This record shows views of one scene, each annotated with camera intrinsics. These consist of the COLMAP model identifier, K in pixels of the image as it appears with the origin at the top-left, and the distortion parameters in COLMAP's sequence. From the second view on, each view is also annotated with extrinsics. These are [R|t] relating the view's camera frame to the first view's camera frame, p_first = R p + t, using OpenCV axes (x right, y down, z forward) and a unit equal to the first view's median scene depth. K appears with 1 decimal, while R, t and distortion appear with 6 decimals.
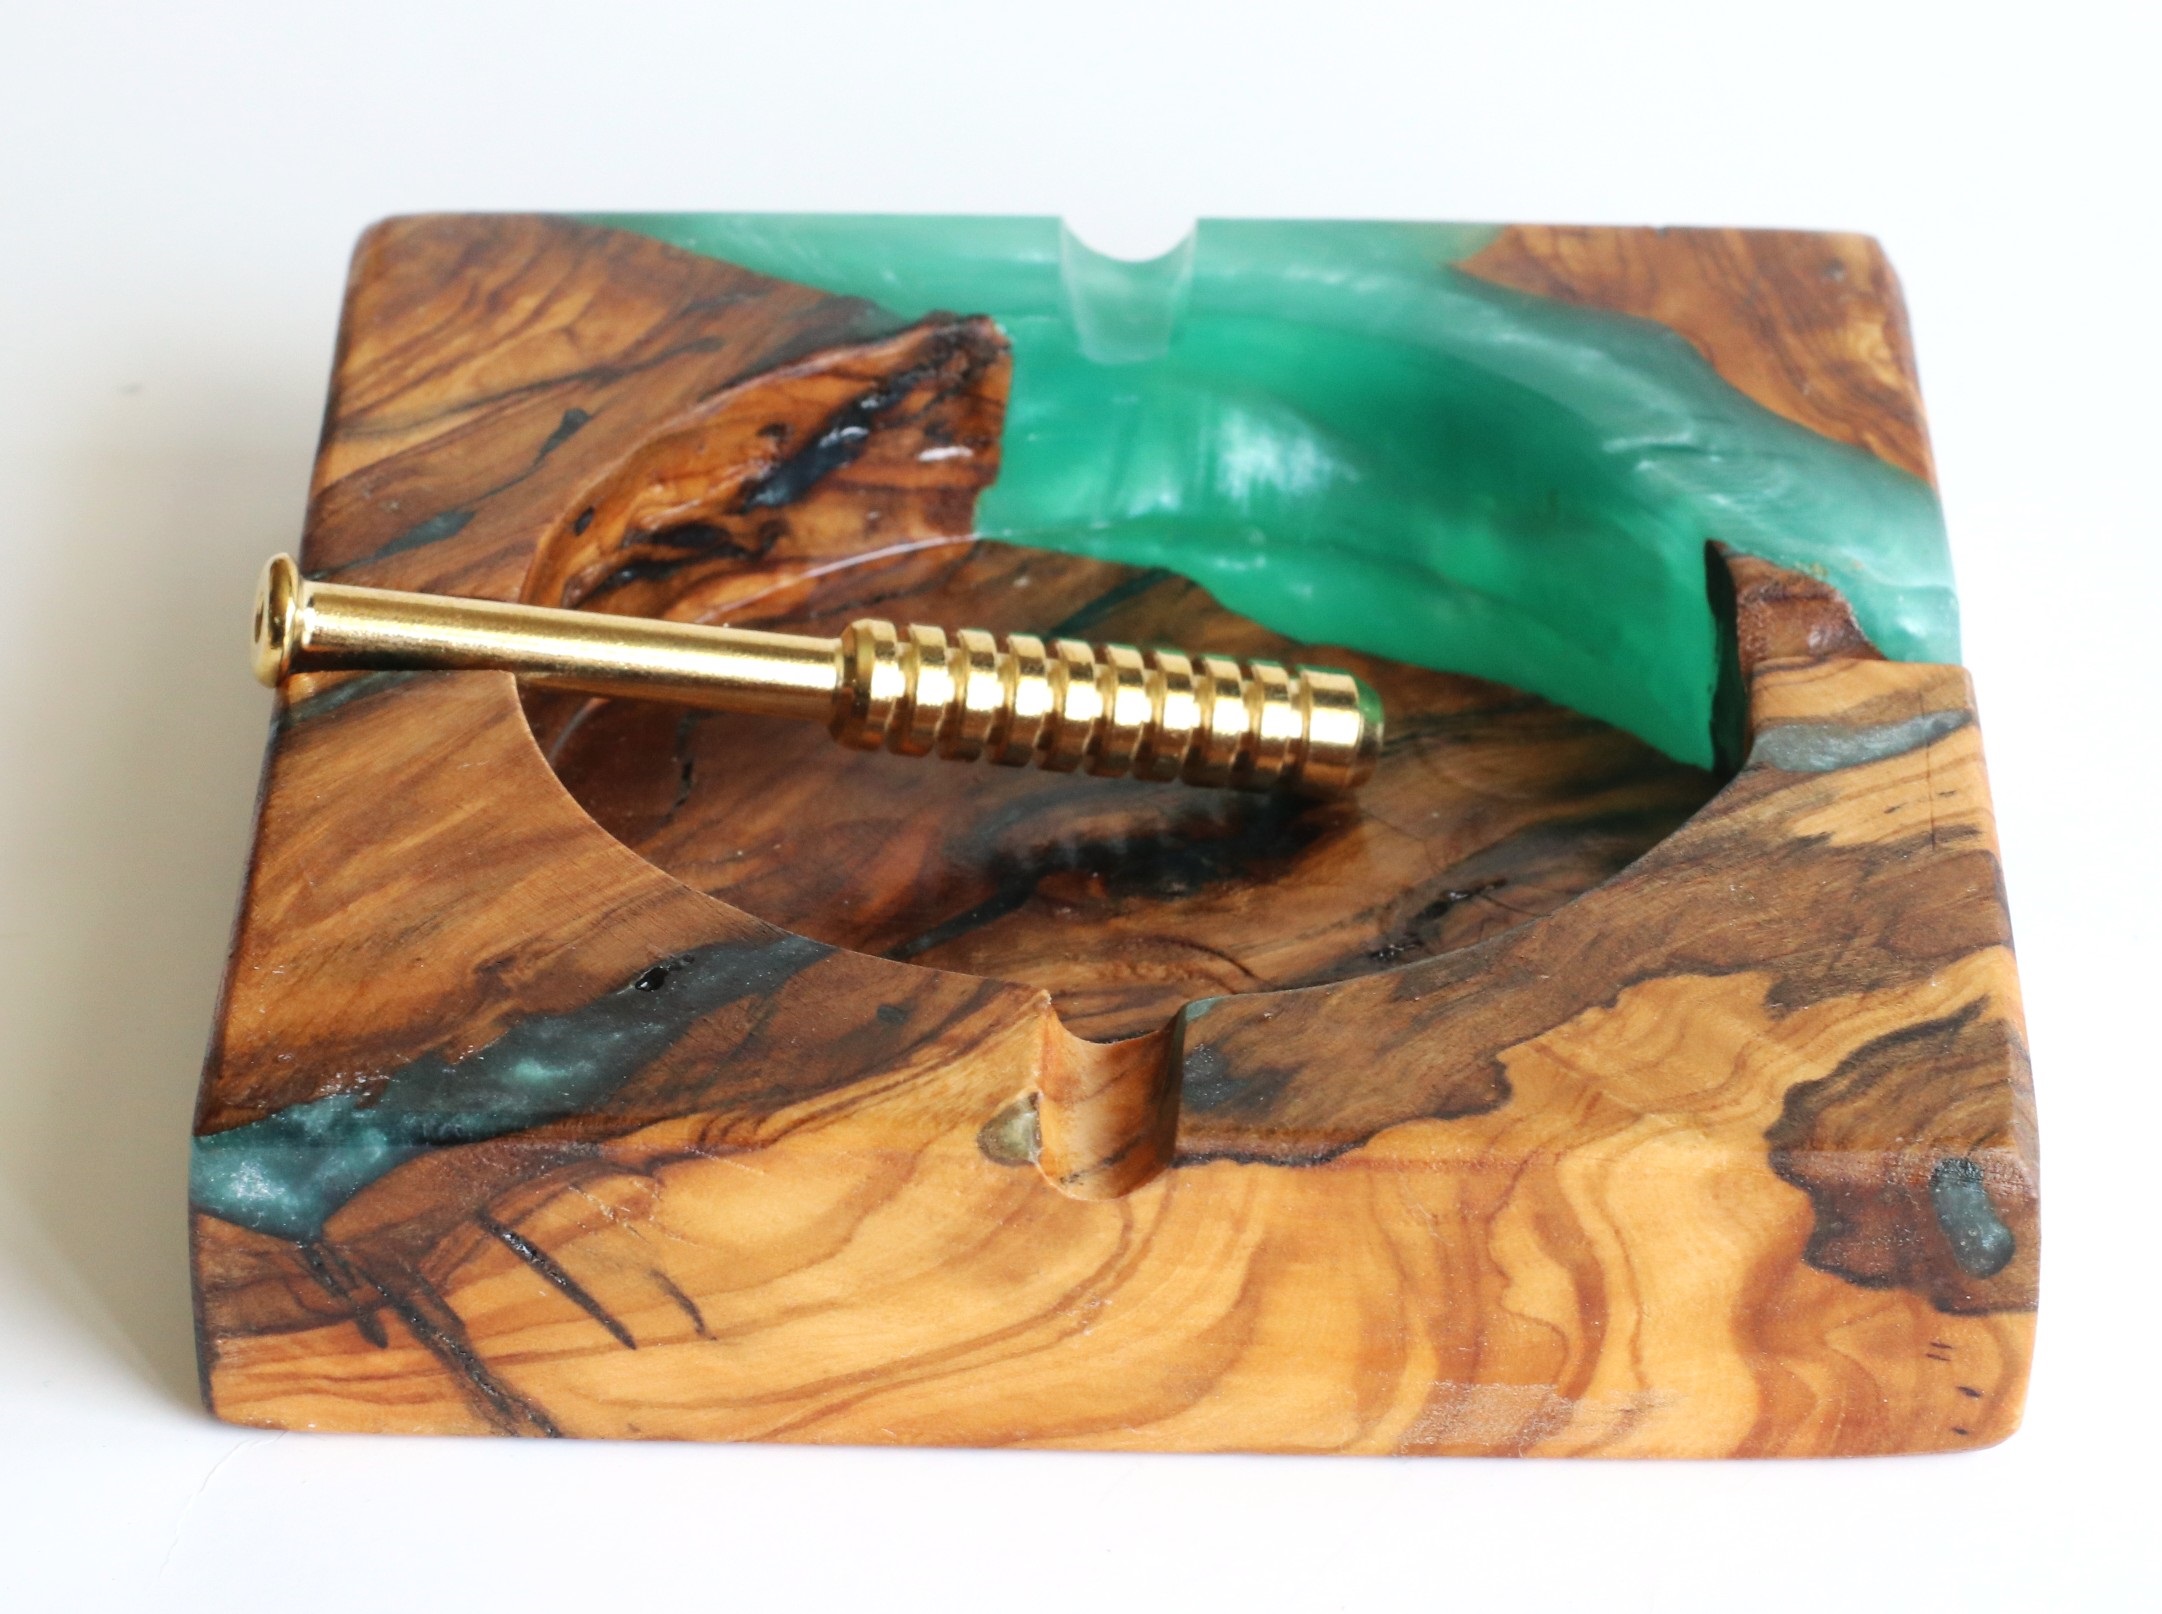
lens RADIAL K [[7437.2, 0, 1070.9], [0, 7437.2, 806.1], [0, 0, 1]] dist [0.000001, 0.000000]
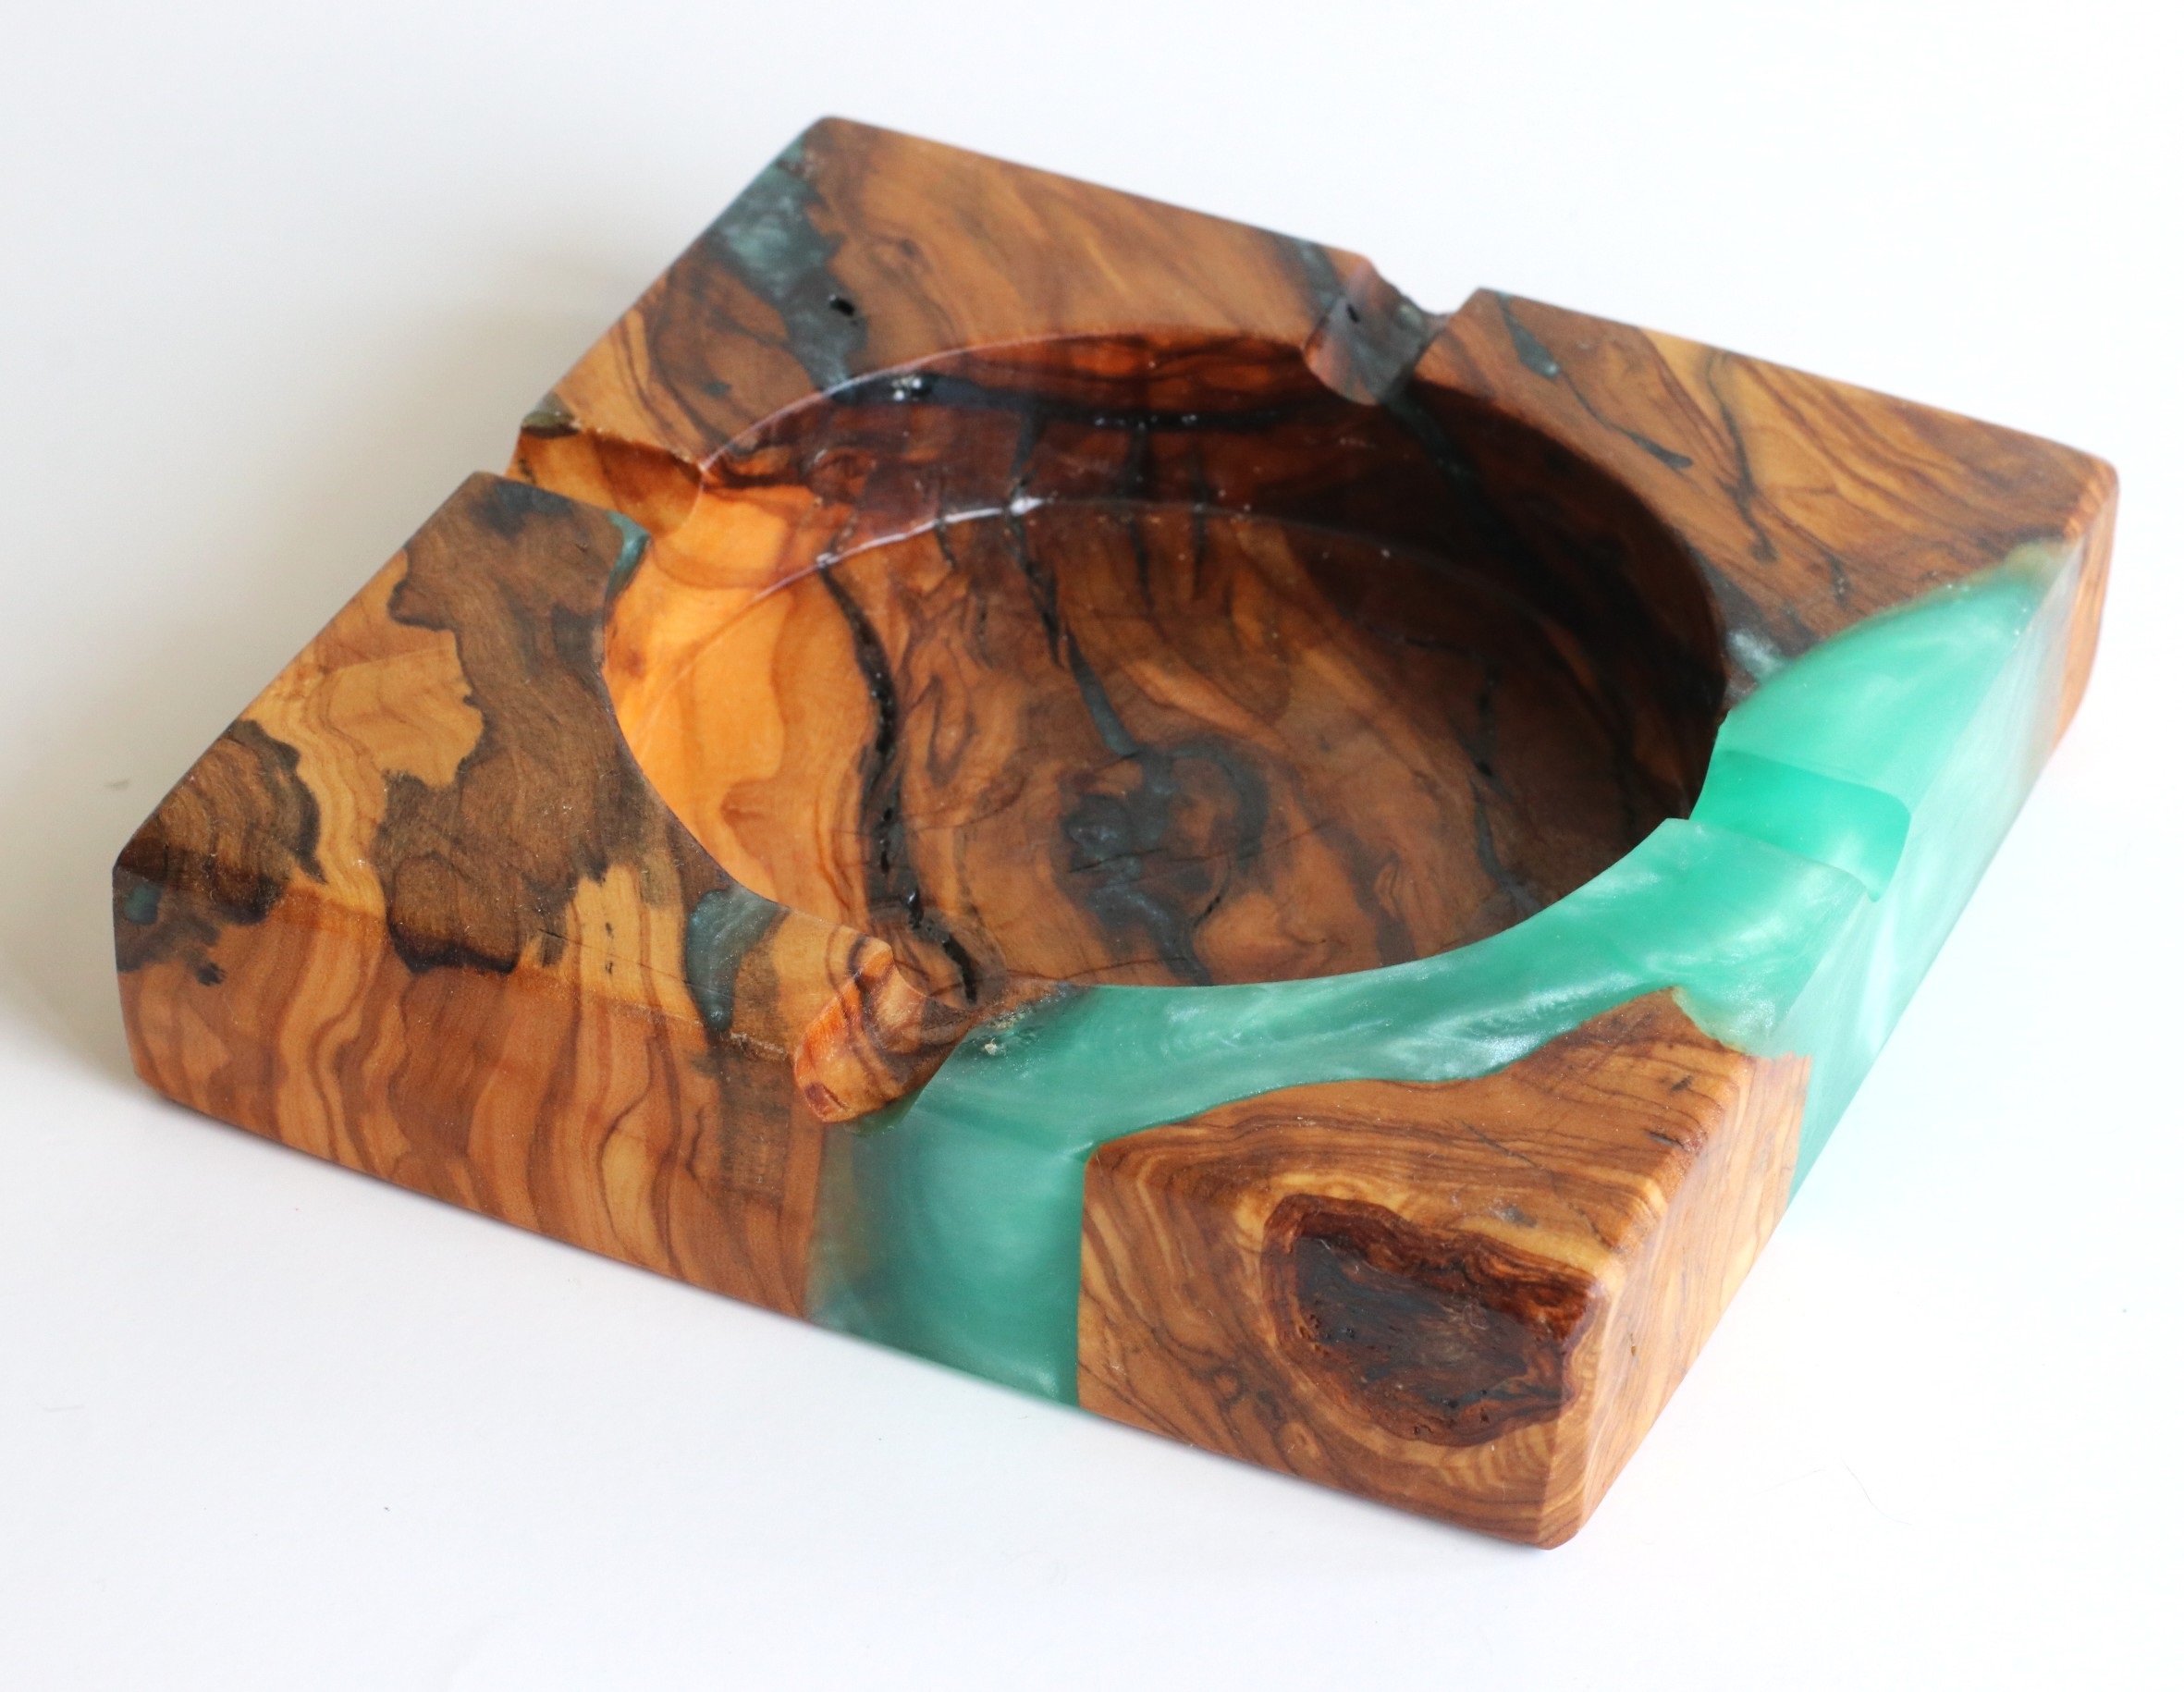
lens RADIAL K [[6675.1, 0, 1101.2], [0, 6675.1, 845.0], [0, 0, 1]] dist [-0.049965, 0.000000]
pose [[-0.412702, 0.539512, -0.733896, 0.813142], [-0.525544, 0.517039, 0.675629, -0.723437], [0.743963, 0.664528, 0.070155, 1.004276]]
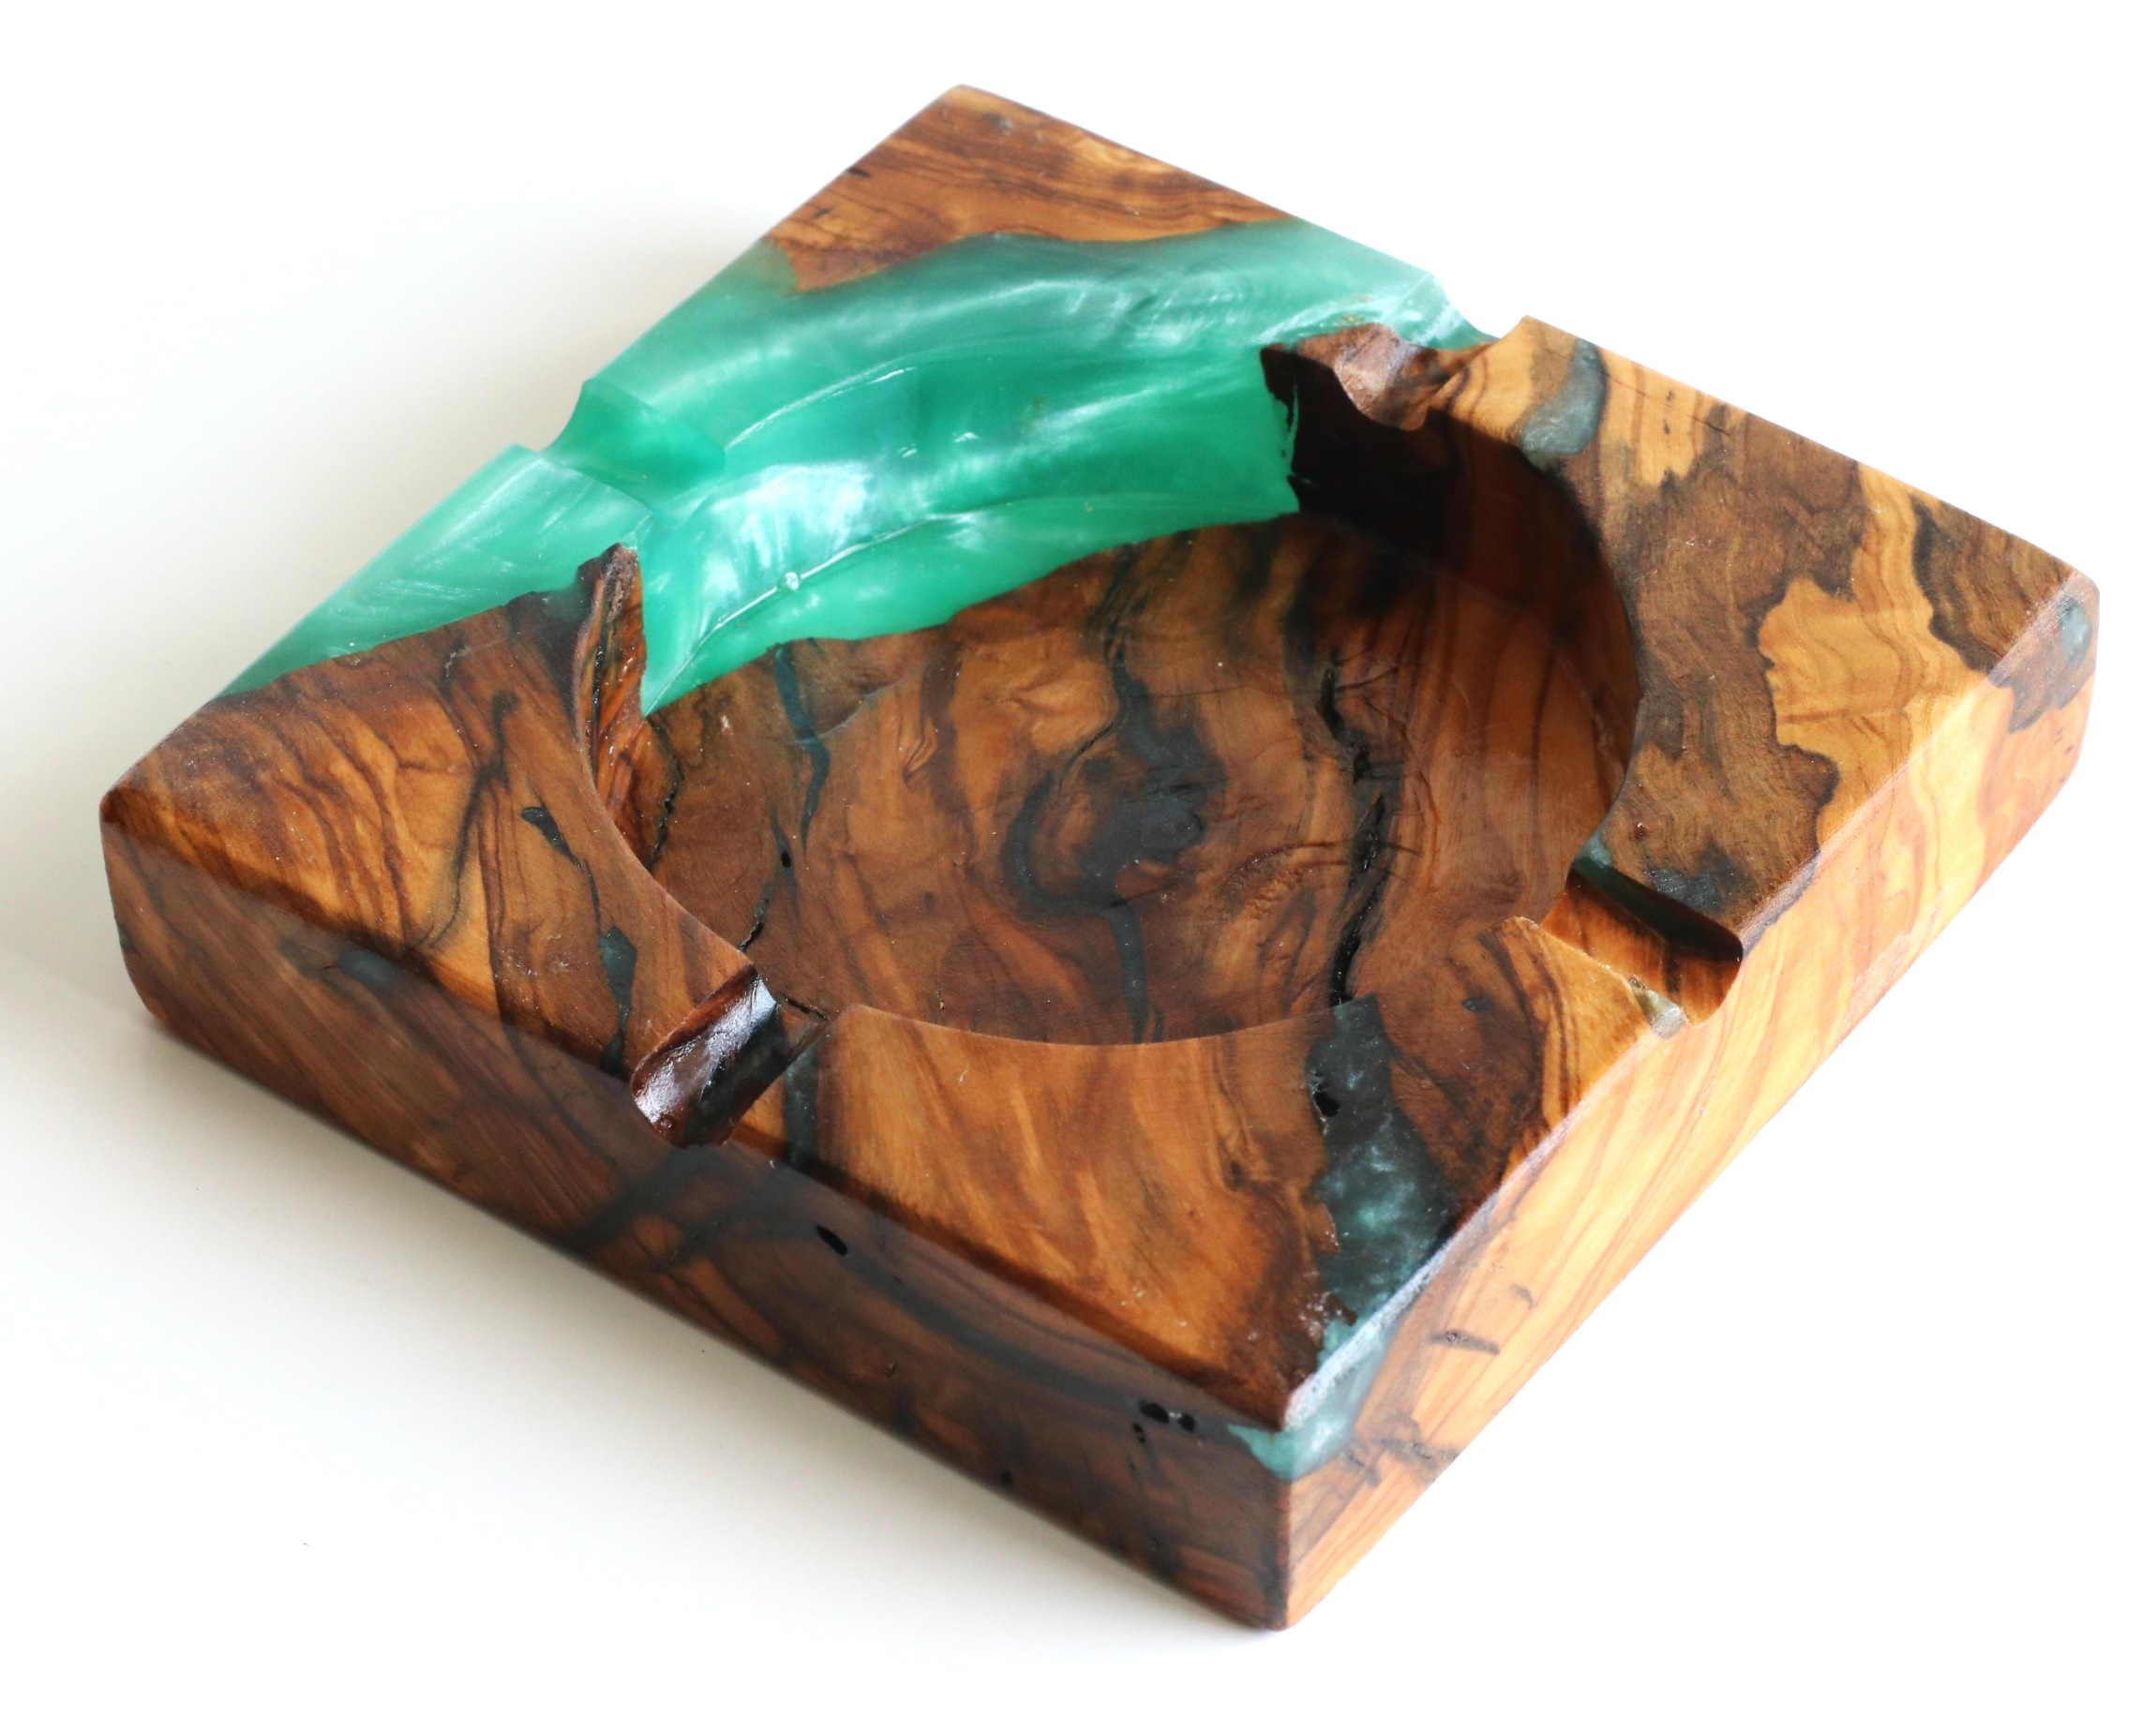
lens RADIAL K [[6901.1, 0, 1079.5], [0, 6901.1, 862.0], [0, 0, 1]] dist [-0.038351, 0.000000]
pose [[0.587064, -0.579946, 0.564817, -0.669315], [0.482352, 0.810917, 0.331286, -0.385975], [-0.650148, 0.077954, 0.755798, 0.191834]]
